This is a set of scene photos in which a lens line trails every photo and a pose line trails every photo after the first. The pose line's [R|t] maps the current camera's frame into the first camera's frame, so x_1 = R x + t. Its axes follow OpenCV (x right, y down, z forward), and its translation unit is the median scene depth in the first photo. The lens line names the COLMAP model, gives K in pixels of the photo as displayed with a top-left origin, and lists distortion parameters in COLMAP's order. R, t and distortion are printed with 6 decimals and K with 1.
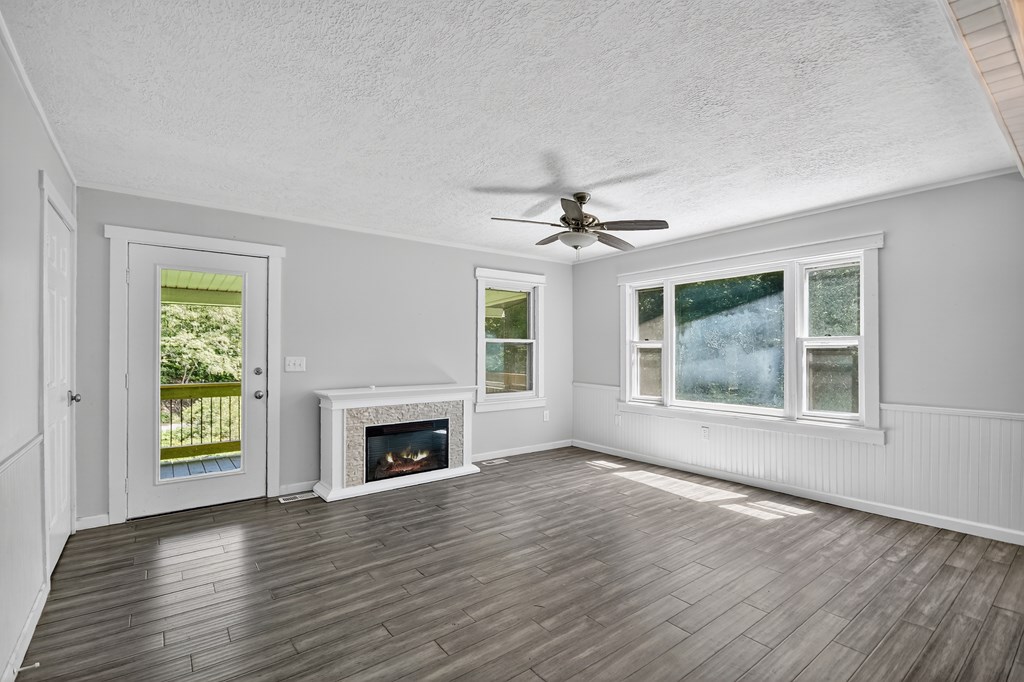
lens RADIAL K [[460.2, 0, 512.6], [0, 460.2, 353.4], [0, 0, 1]] dist [0.001600, -0.012625]
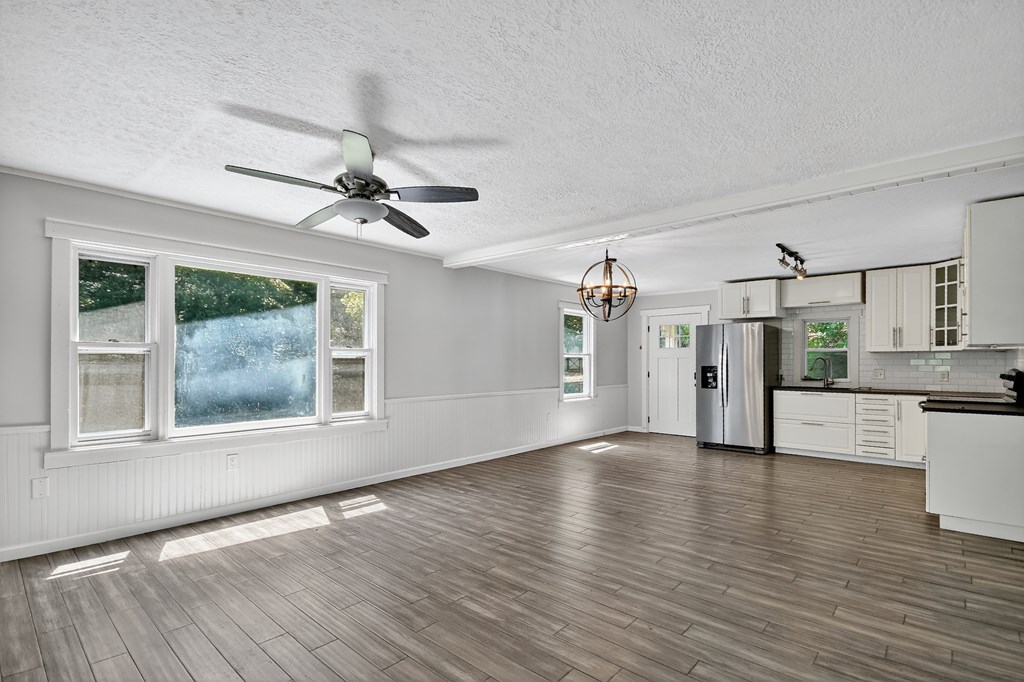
lens RADIAL K [[485.2, 0, 511.8], [0, 485.2, 360.4], [0, 0, 1]] dist [0.002403, -0.013179]
pose [[-0.187530, 0.001865, 0.982257, -0.573917], [-0.000506, 0.999998, -0.001996, -0.002558], [-0.982259, -0.000871, -0.187528, 0.766098]]
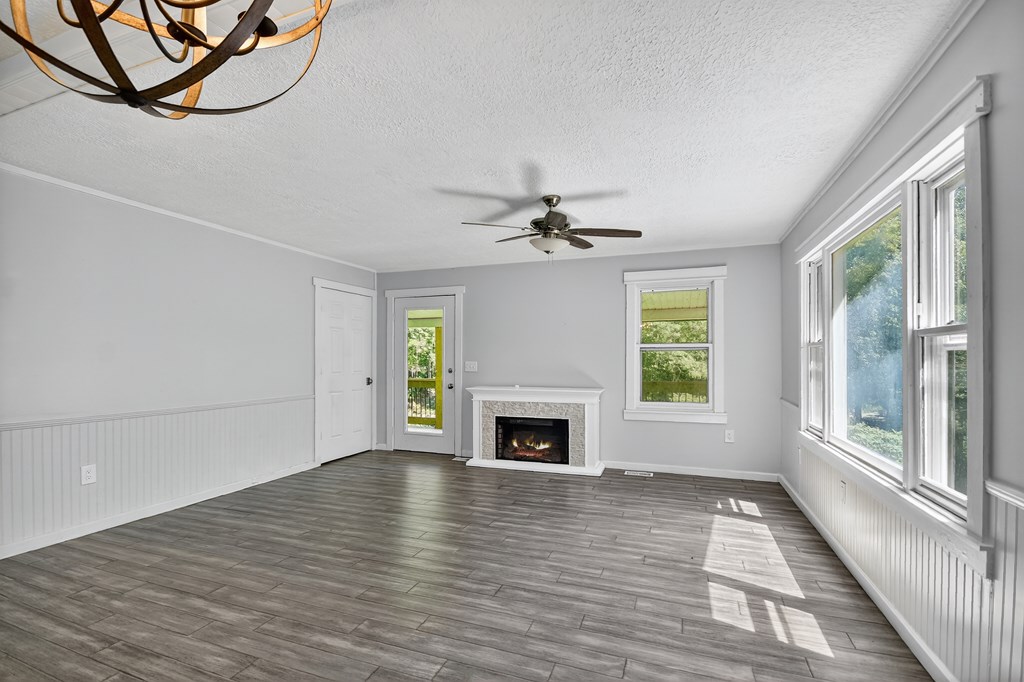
lens RADIAL K [[454.9, 0, 513.9], [0, 454.9, 358.8], [0, 0, 1]] dist [0.001603, -0.000110]
pose [[0.540171, 0.000168, -0.841555, 0.778259], [-0.002422, 0.999996, -0.001355, 0.000417], [0.841552, 0.002770, 0.540169, 0.347492]]
